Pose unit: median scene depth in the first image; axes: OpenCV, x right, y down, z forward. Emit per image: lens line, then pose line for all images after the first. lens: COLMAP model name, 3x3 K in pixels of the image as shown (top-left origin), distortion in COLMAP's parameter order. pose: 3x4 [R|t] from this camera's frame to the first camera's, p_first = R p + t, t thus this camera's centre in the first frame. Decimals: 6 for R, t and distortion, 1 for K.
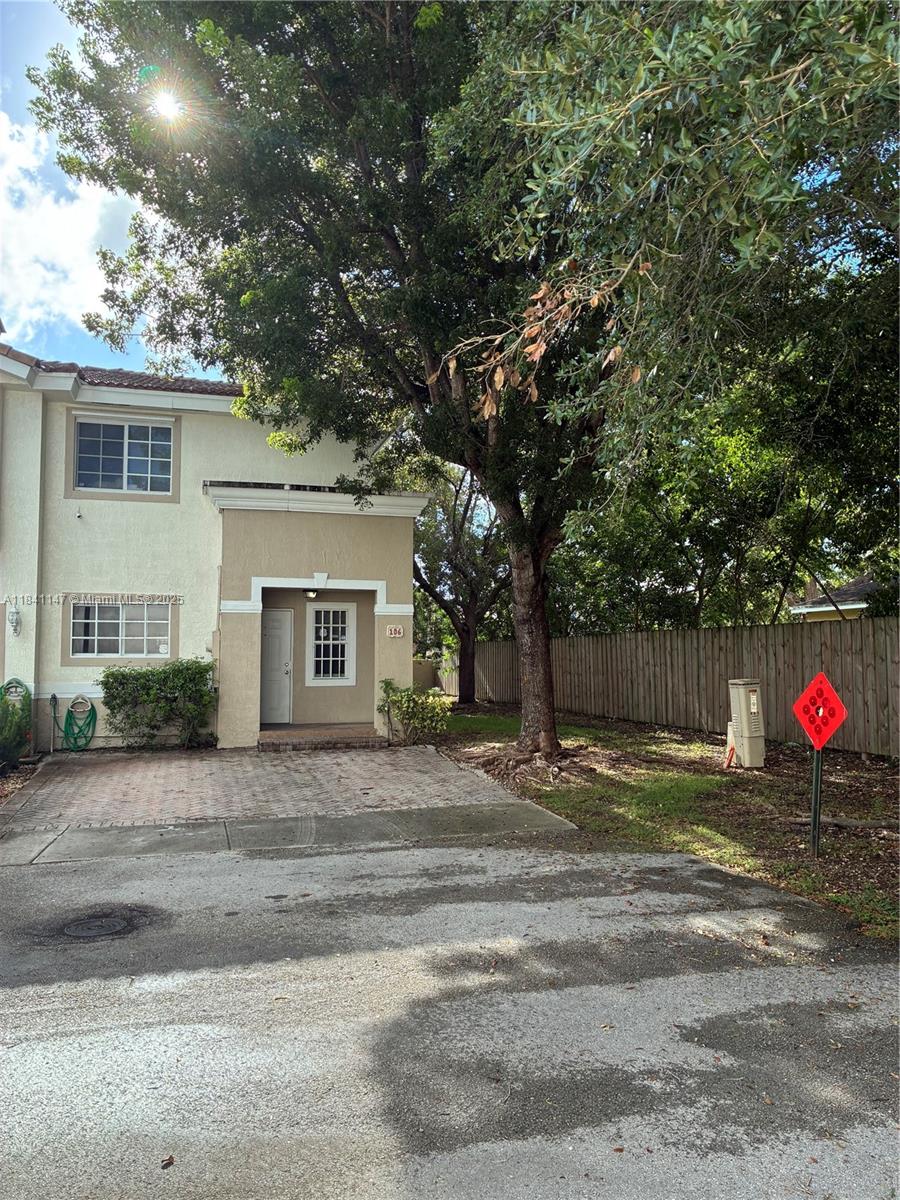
lens RADIAL K [[908.5, 0, 452.3], [0, 908.5, 599.0], [0, 0, 1]] dist [0.061794, -0.090610]
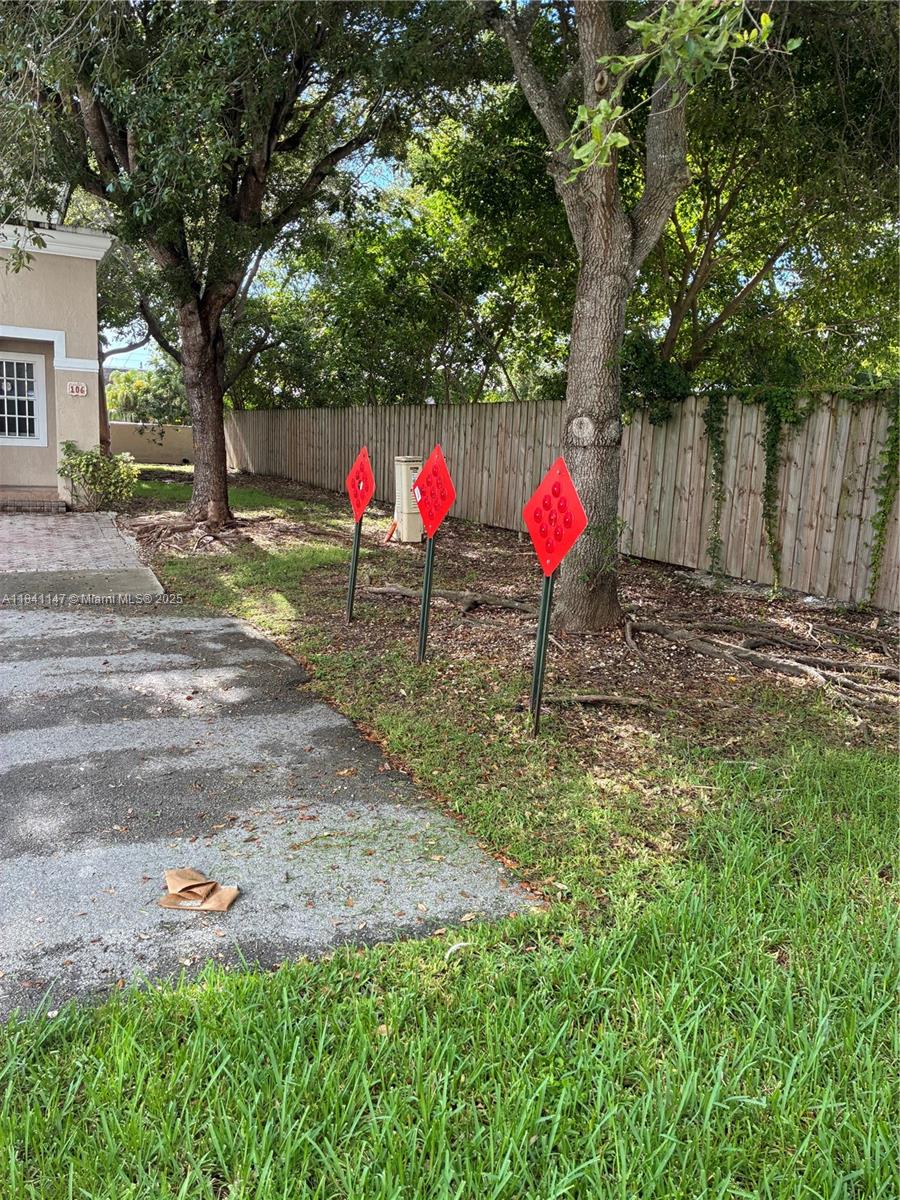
lens RADIAL K [[908.5, 0, 452.3], [0, 908.5, 599.0], [0, 0, 1]] dist [0.061794, -0.090610]
pose [[0.984015, 0.015724, 0.177388, 0.166225], [-0.058292, 0.969659, 0.237409, -0.001223], [-0.168273, -0.243954, 0.955076, -0.011353]]
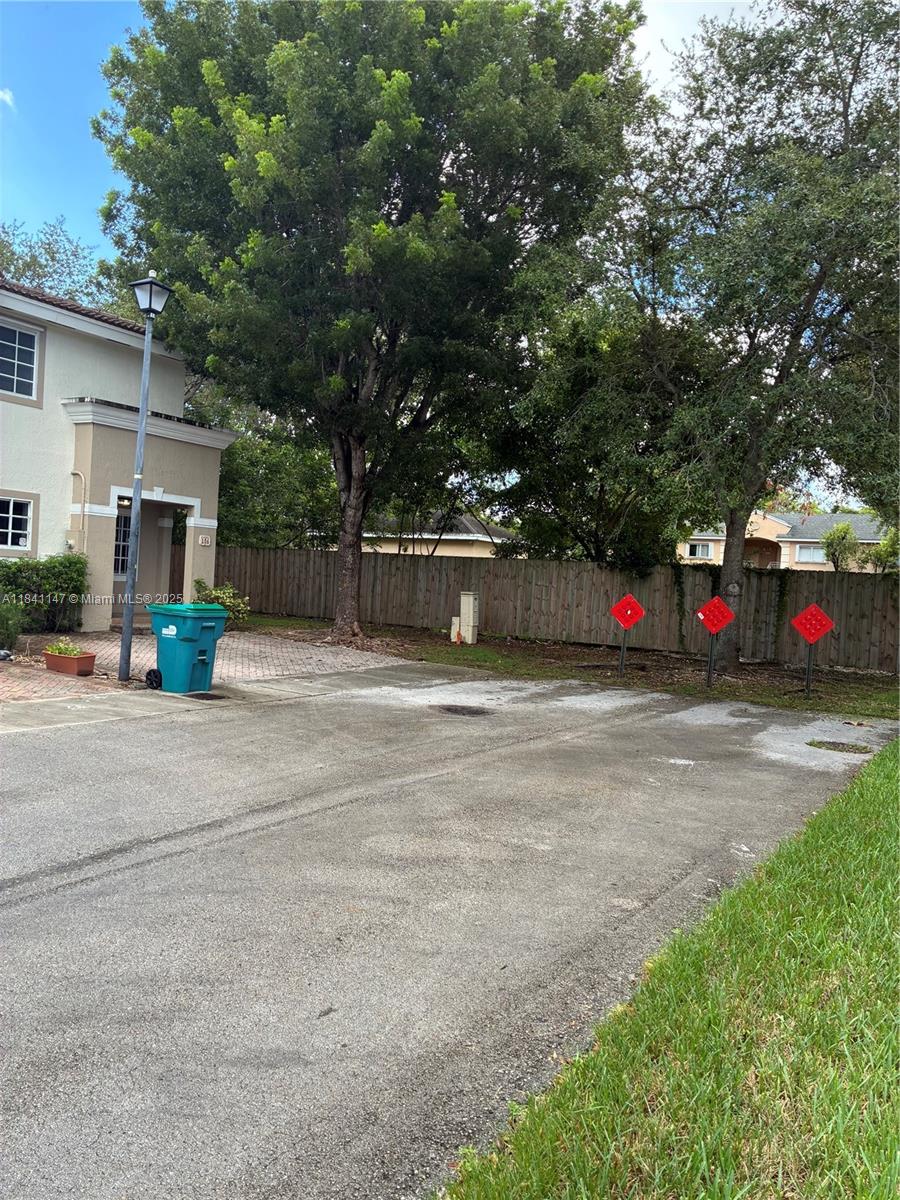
lens RADIAL K [[908.5, 0, 452.3], [0, 908.5, 599.0], [0, 0, 1]] dist [0.061794, -0.090610]
pose [[0.735163, 0.031326, 0.677167, -0.719898], [-0.105355, 0.992074, 0.068485, -0.007168], [-0.669654, -0.121690, 0.732636, -0.164424]]
